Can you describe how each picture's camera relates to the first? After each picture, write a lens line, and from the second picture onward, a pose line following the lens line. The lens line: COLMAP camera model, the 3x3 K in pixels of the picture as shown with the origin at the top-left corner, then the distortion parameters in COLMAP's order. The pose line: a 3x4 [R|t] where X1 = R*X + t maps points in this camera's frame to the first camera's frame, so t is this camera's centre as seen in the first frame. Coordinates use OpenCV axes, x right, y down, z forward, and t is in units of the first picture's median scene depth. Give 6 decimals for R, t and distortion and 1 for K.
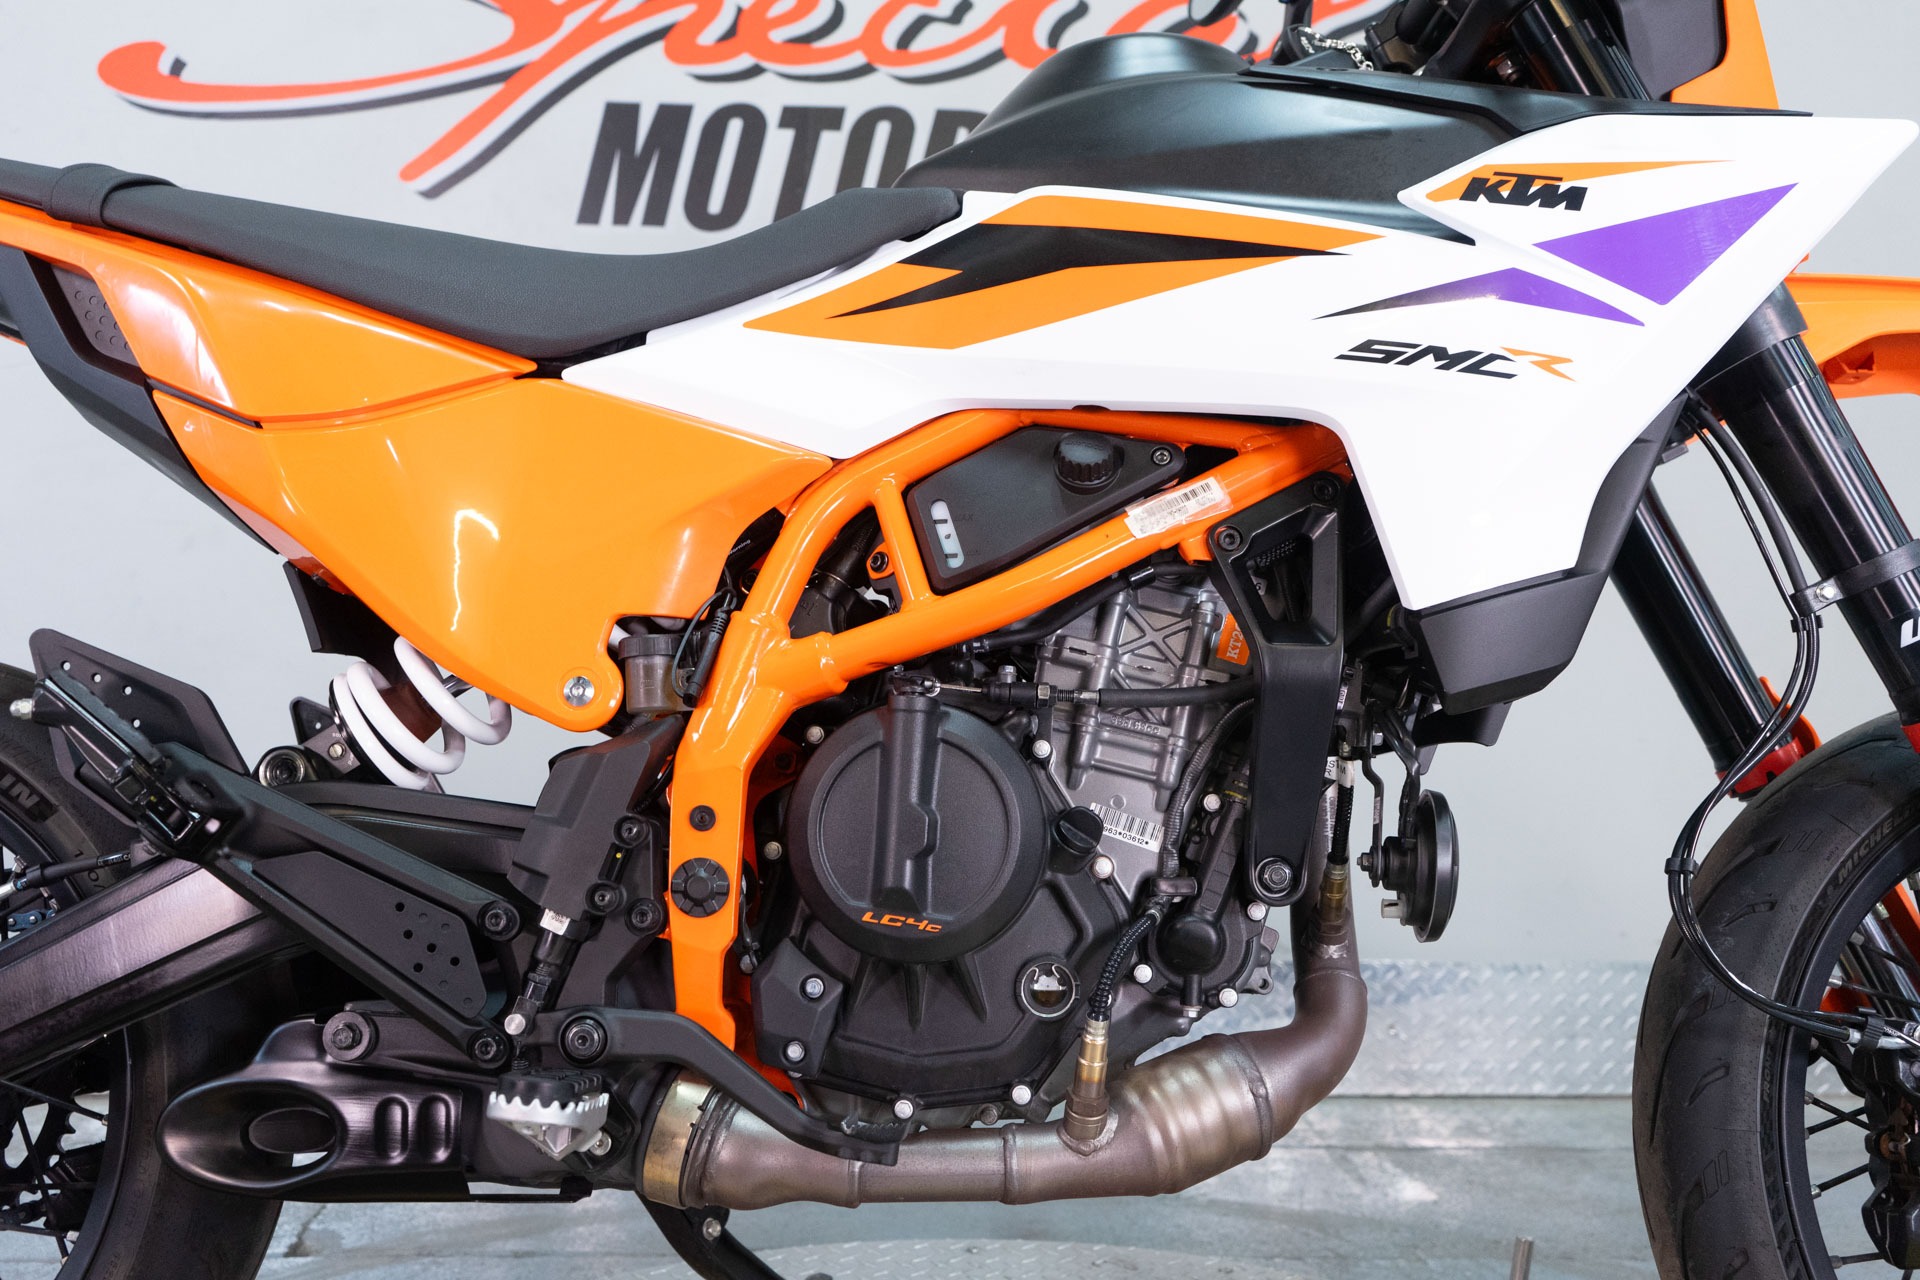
lens RADIAL K [[1797.9, 0, 960.0], [0, 1797.9, 640.0], [0, 0, 1]] dist [0.000392, -0.008842]
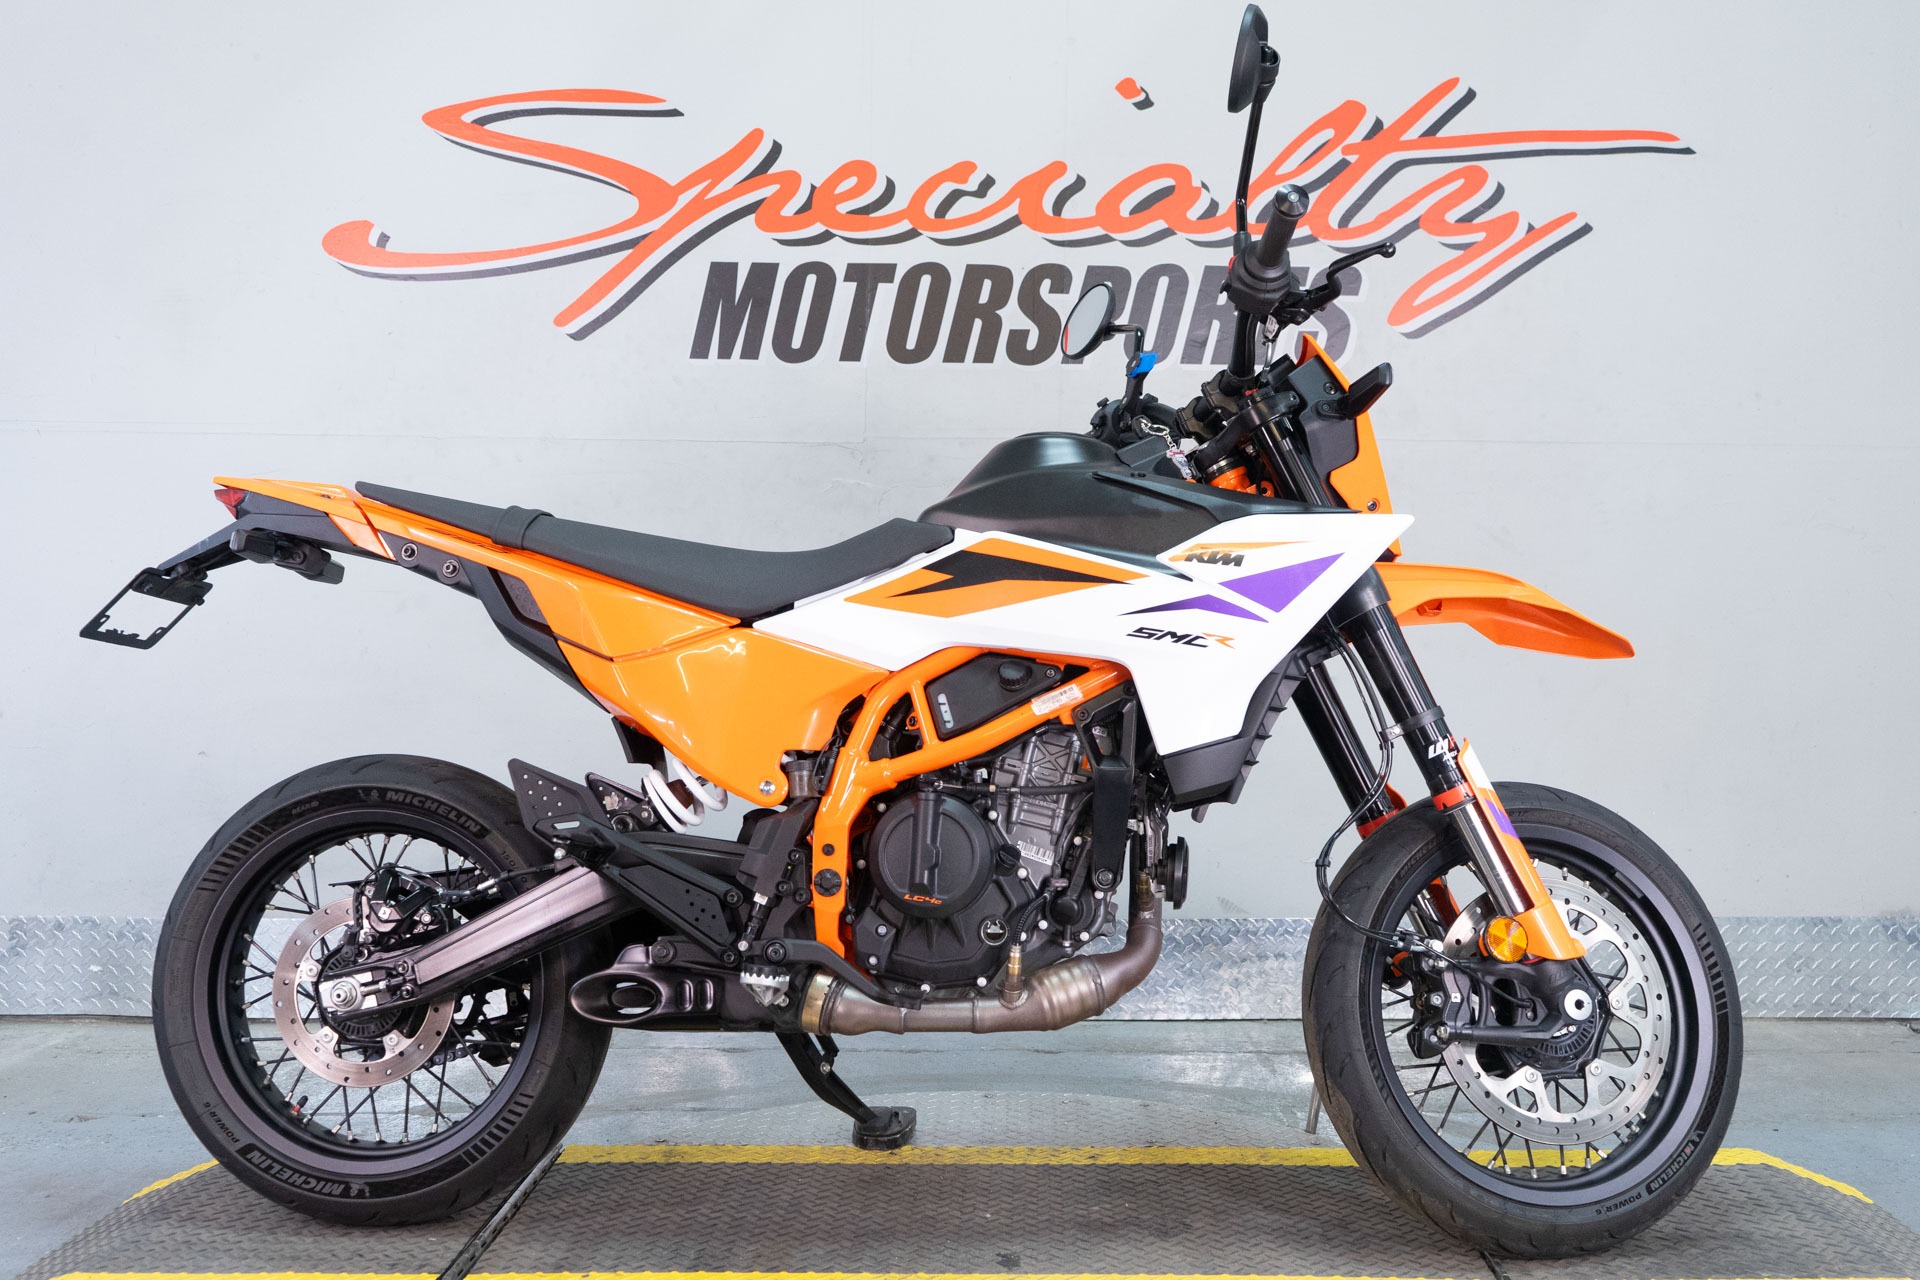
lens RADIAL K [[1971.4, 0, 950.7], [0, 1971.4, 668.0], [0, 0, 1]] dist [-0.000853, 0.008782]
pose [[0.999248, -0.002449, -0.038691, 0.086021], [0.004158, 0.999016, 0.044163, -0.207371], [0.038544, -0.044291, 0.998275, -1.241525]]
